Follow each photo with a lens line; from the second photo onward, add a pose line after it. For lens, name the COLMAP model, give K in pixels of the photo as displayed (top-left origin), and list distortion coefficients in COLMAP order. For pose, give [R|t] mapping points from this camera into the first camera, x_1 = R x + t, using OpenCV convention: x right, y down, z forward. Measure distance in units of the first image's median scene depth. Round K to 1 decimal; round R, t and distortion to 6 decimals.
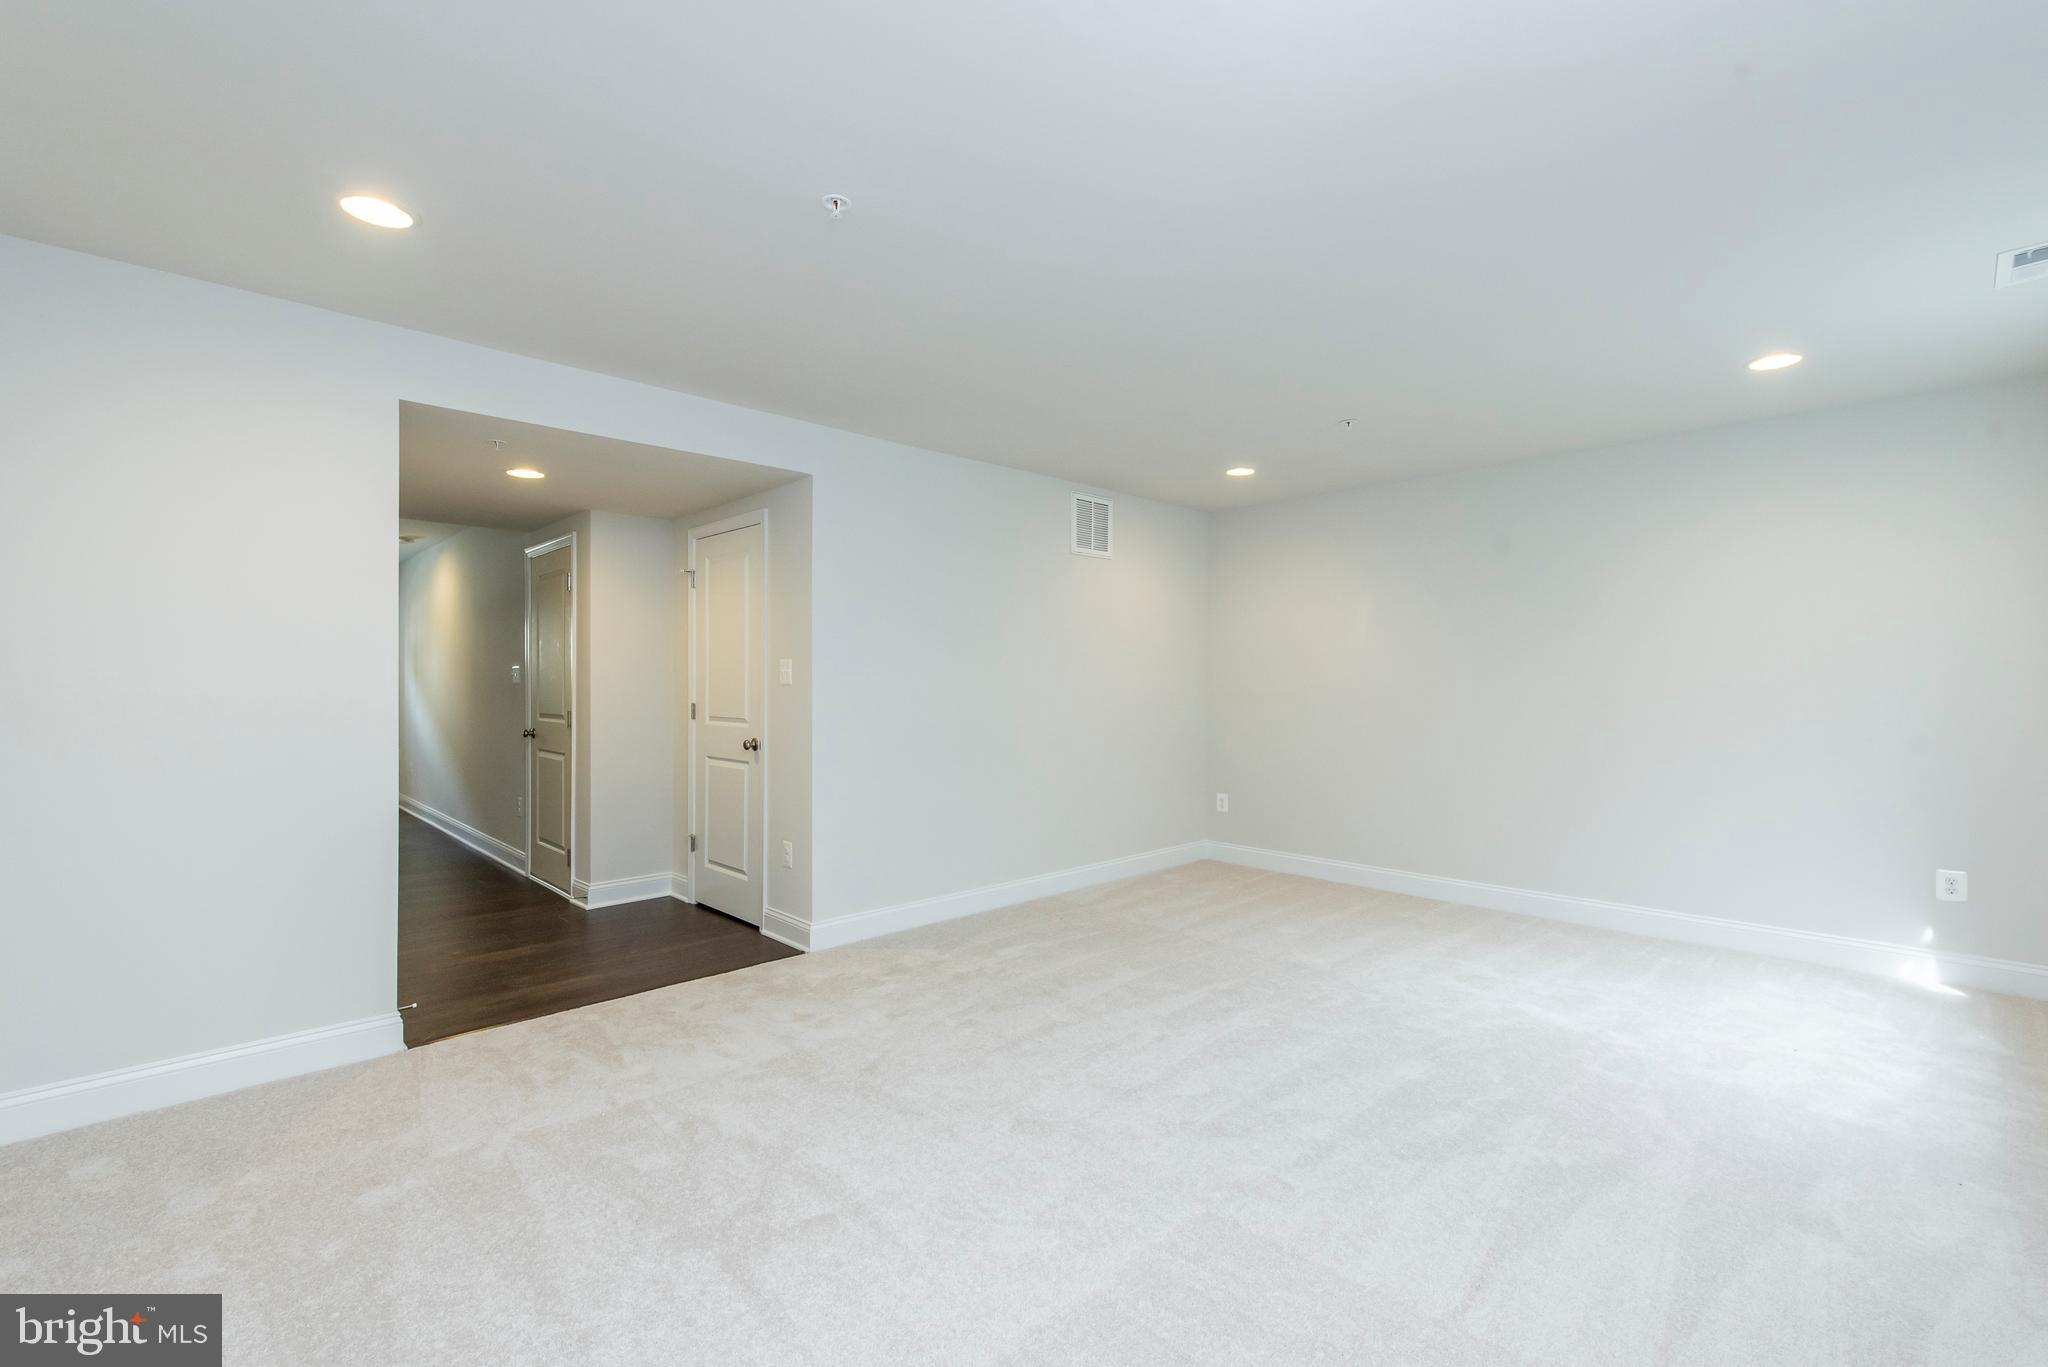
lens RADIAL K [[866.2, 0, 1024.7], [0, 866.2, 689.3], [0, 0, 1]] dist [0.009040, -0.000108]
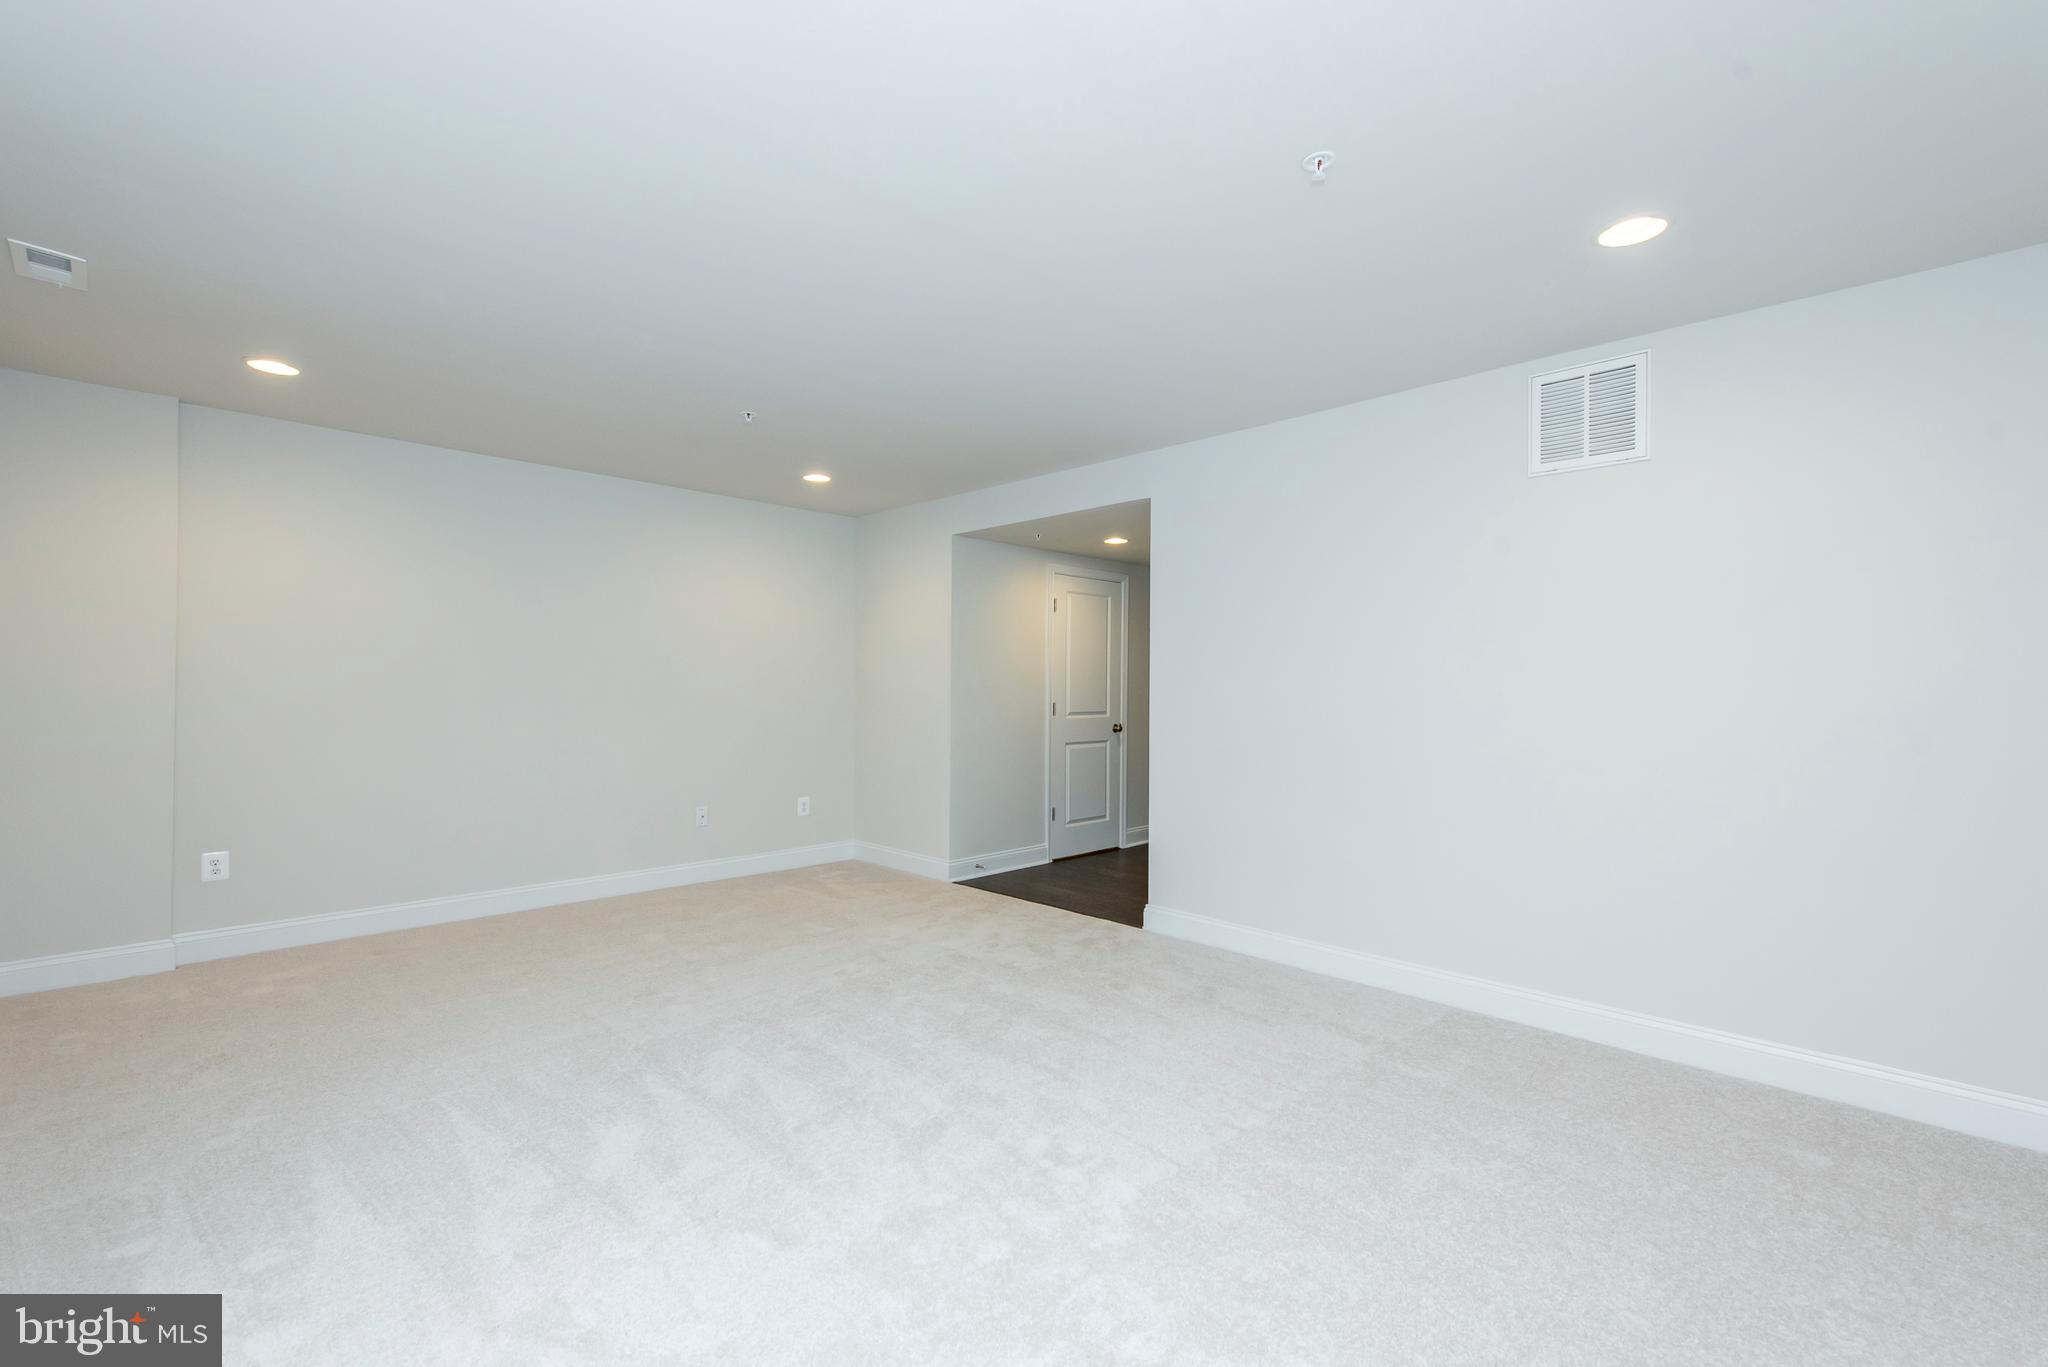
lens RADIAL K [[866.2, 0, 1024.7], [0, 866.2, 689.3], [0, 0, 1]] dist [0.009040, -0.000108]
pose [[0.031931, 0.004472, -0.999480, 0.653376], [-0.010183, 0.999940, 0.004149, -0.005144], [0.999438, 0.010045, 0.031975, 0.617356]]
